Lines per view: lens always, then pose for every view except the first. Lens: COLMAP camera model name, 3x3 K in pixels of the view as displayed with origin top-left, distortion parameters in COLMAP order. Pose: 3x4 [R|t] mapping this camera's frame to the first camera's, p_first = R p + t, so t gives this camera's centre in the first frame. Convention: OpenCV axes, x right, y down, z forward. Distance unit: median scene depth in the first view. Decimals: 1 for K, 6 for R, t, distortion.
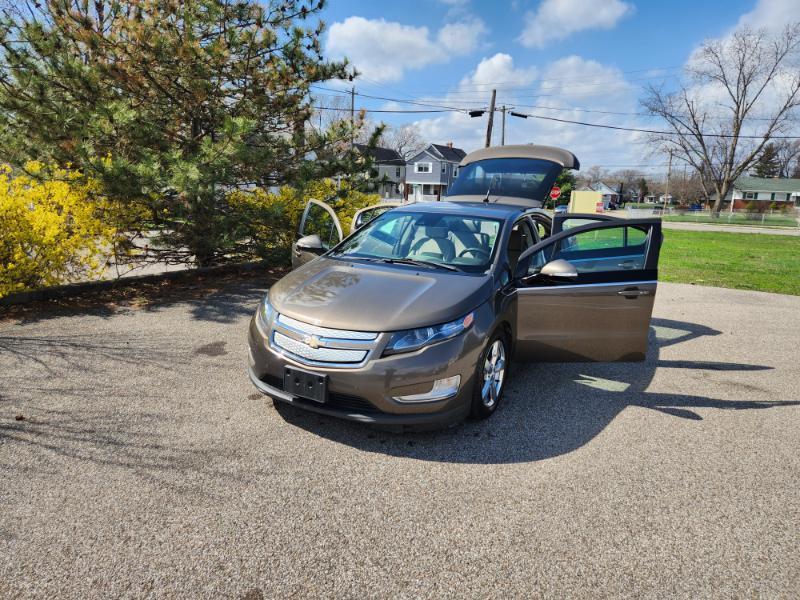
lens RADIAL K [[555.4, 0, 394.1], [0, 555.4, 295.1], [0, 0, 1]] dist [0.073455, -0.072326]
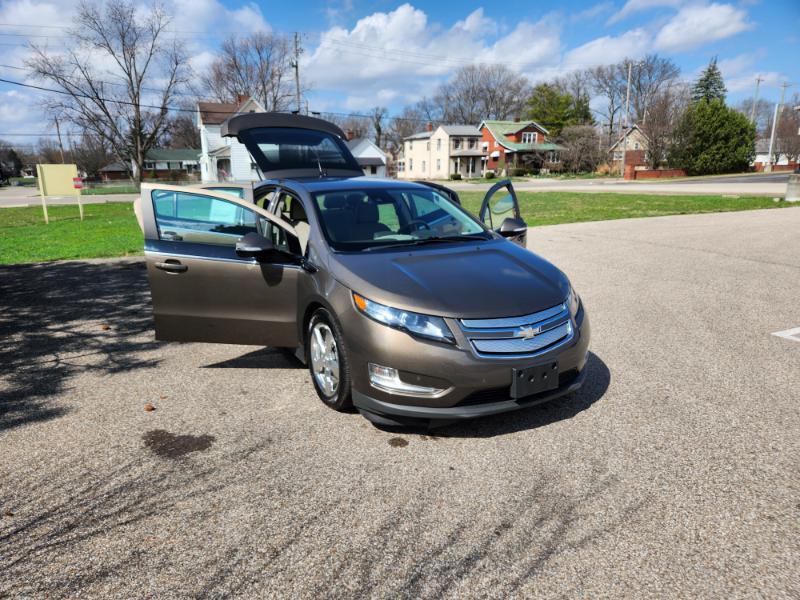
lens RADIAL K [[555.5, 0, 400.0], [0, 555.5, 300.0], [0, 0, 1]] dist [0.076161, -0.074844]
pose [[0.492555, -0.237262, 0.837315, -0.507982], [0.188839, 0.968335, 0.163302, -0.079107], [-0.849547, 0.077682, 0.521762, 0.350628]]
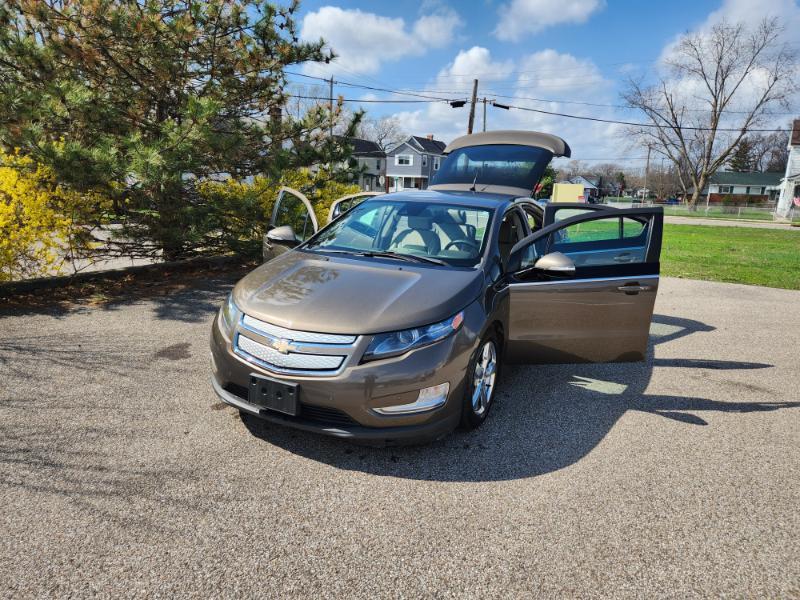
lens RADIAL K [[555.5, 0, 400.0], [0, 555.5, 300.0], [0, 0, 1]] dist [0.076161, -0.074844]
pose [[0.999004, -0.005574, 0.044277, 0.000799], [0.004706, 0.999795, 0.019677, -0.002775], [-0.044377, -0.019449, 0.998825, 0.056372]]
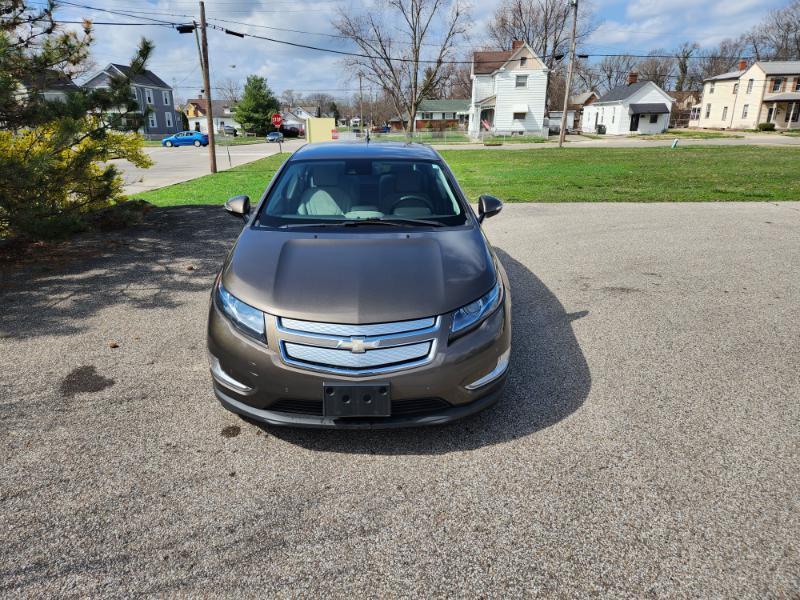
lens RADIAL K [[546.7, 0, 394.8], [0, 546.7, 297.1], [0, 0, 1]] dist [0.075639, -0.069145]
pose [[0.856434, -0.196824, 0.477265, -0.227539], [0.132148, 0.977251, 0.165883, -0.051165], [-0.499058, -0.078998, 0.862961, 0.162396]]
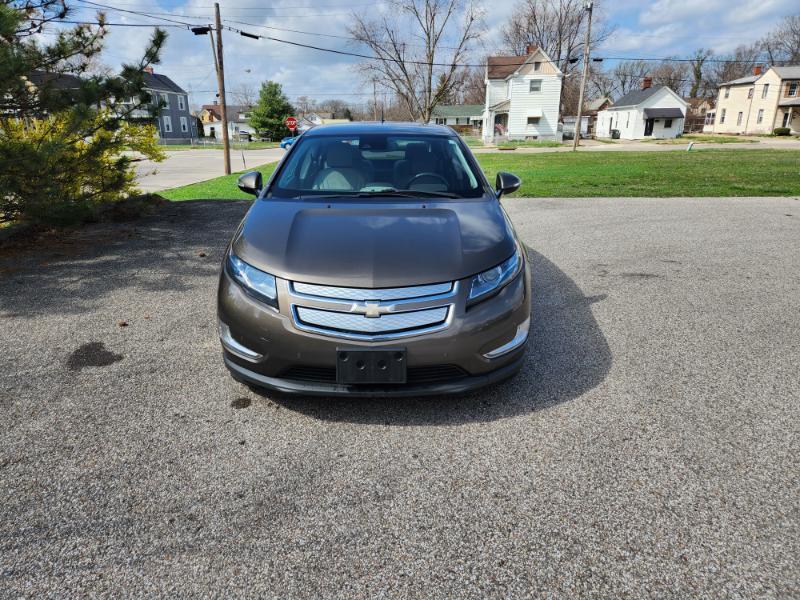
lens RADIAL K [[544.9, 0, 403.9], [0, 544.9, 300.9], [0, 0, 1]] dist [0.080079, -0.072355]
pose [[0.860558, -0.190934, 0.472212, -0.227956], [0.130169, 0.978737, 0.158523, -0.019110], [-0.492439, -0.074951, 0.867114, 0.173834]]
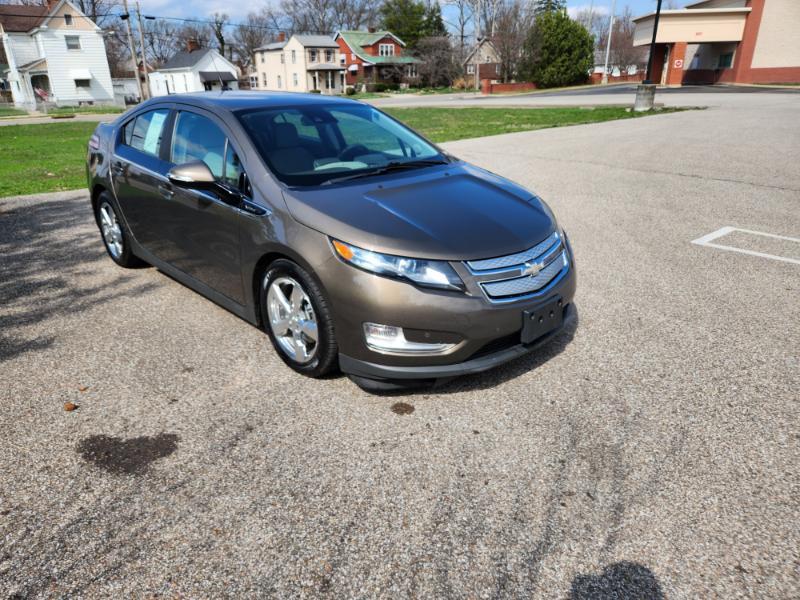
lens RADIAL K [[555.4, 0, 394.1], [0, 555.4, 295.1], [0, 0, 1]] dist [0.073455, -0.072326]
pose [[0.267918, -0.380499, 0.885122, -0.474204], [0.212016, 0.919472, 0.331090, -0.098191], [-0.939824, 0.098955, 0.327015, 0.468830]]
